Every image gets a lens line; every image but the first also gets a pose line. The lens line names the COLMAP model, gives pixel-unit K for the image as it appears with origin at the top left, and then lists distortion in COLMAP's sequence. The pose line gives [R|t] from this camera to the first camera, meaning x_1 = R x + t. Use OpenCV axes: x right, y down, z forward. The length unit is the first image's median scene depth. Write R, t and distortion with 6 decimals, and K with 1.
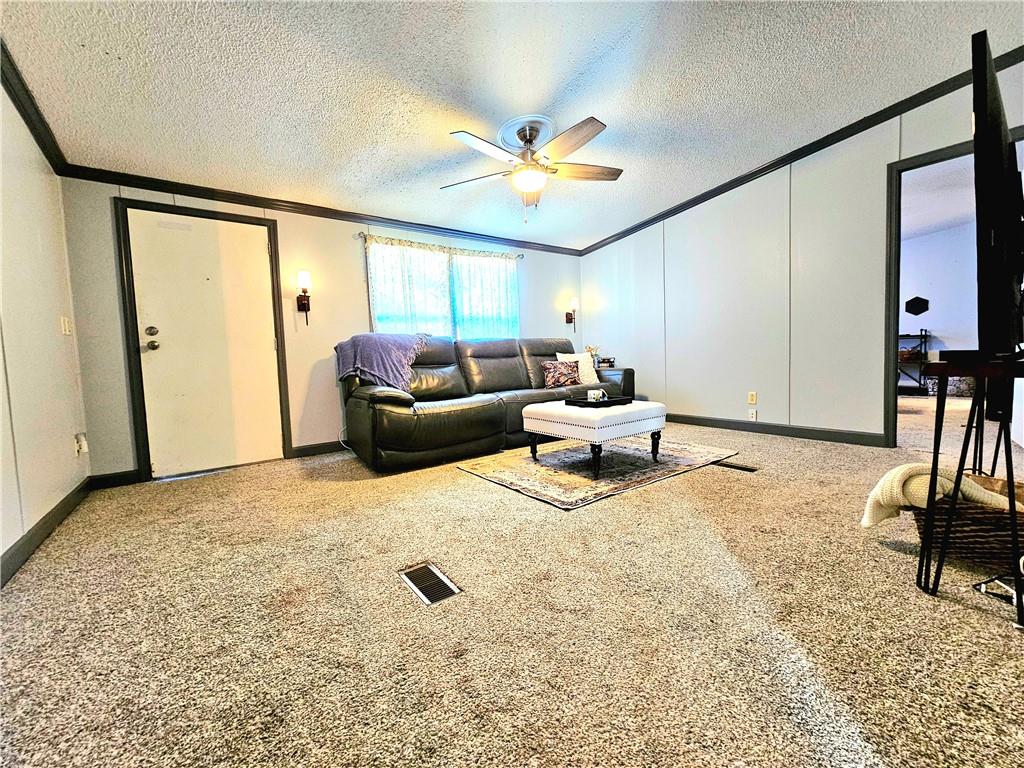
lens RADIAL K [[413.3, 0, 510.9], [0, 413.3, 380.7], [0, 0, 1]] dist [0.001407, 0.000095]
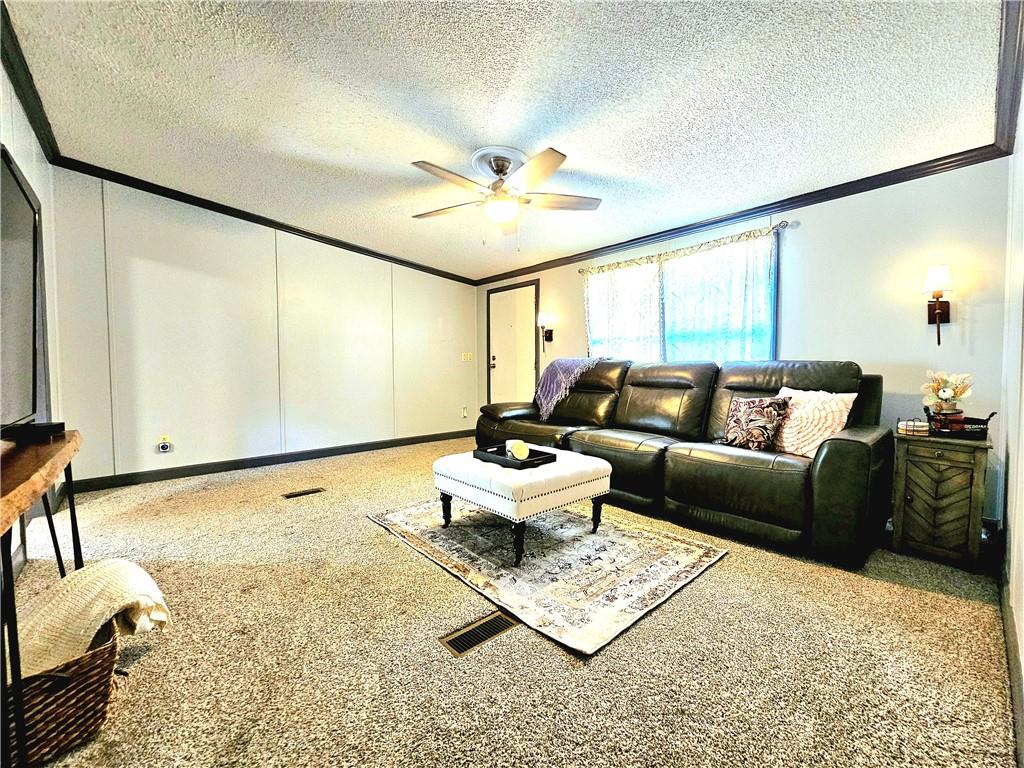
lens RADIAL K [[413.3, 0, 510.9], [0, 413.3, 380.7], [0, 0, 1]] dist [0.001407, 0.000095]
pose [[0.100310, 0.072452, -0.992315, 0.988309], [-0.055500, 0.996200, 0.067126, -0.148521], [0.993407, 0.048340, 0.103950, 0.895039]]
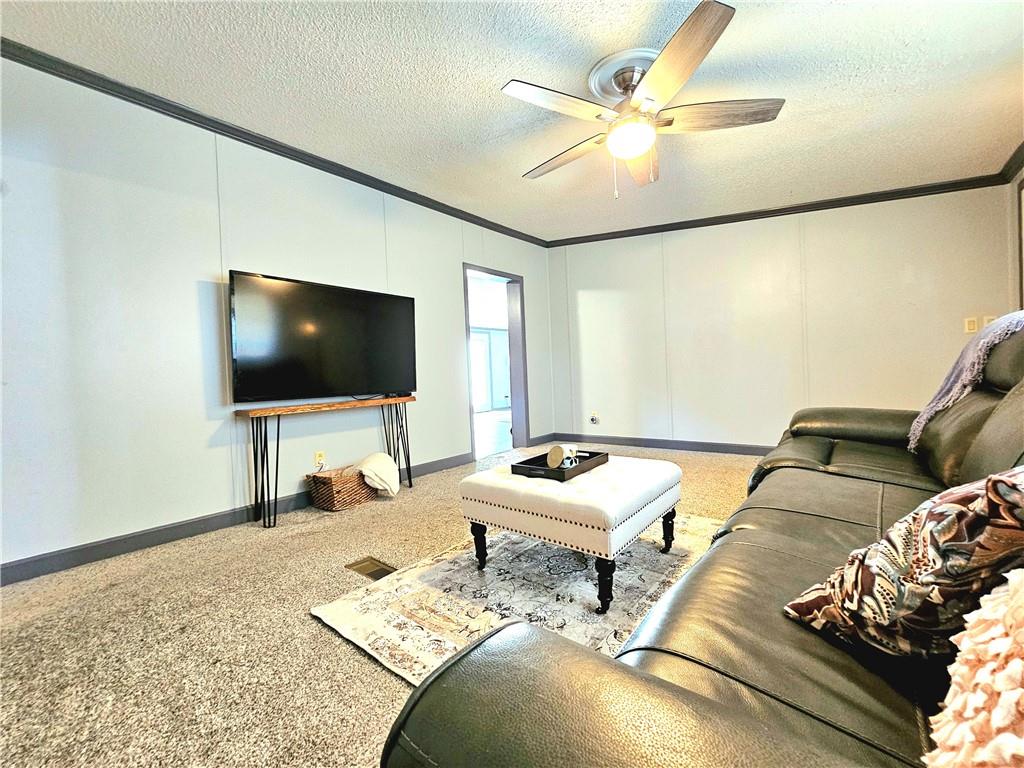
lens RADIAL K [[413.3, 0, 510.9], [0, 413.3, 380.7], [0, 0, 1]] dist [0.001407, 0.000095]
pose [[-0.961963, 0.081581, -0.260715, 0.443272], [0.063421, 0.994986, 0.077340, -0.133195], [0.265717, 0.057863, -0.962313, 1.581456]]
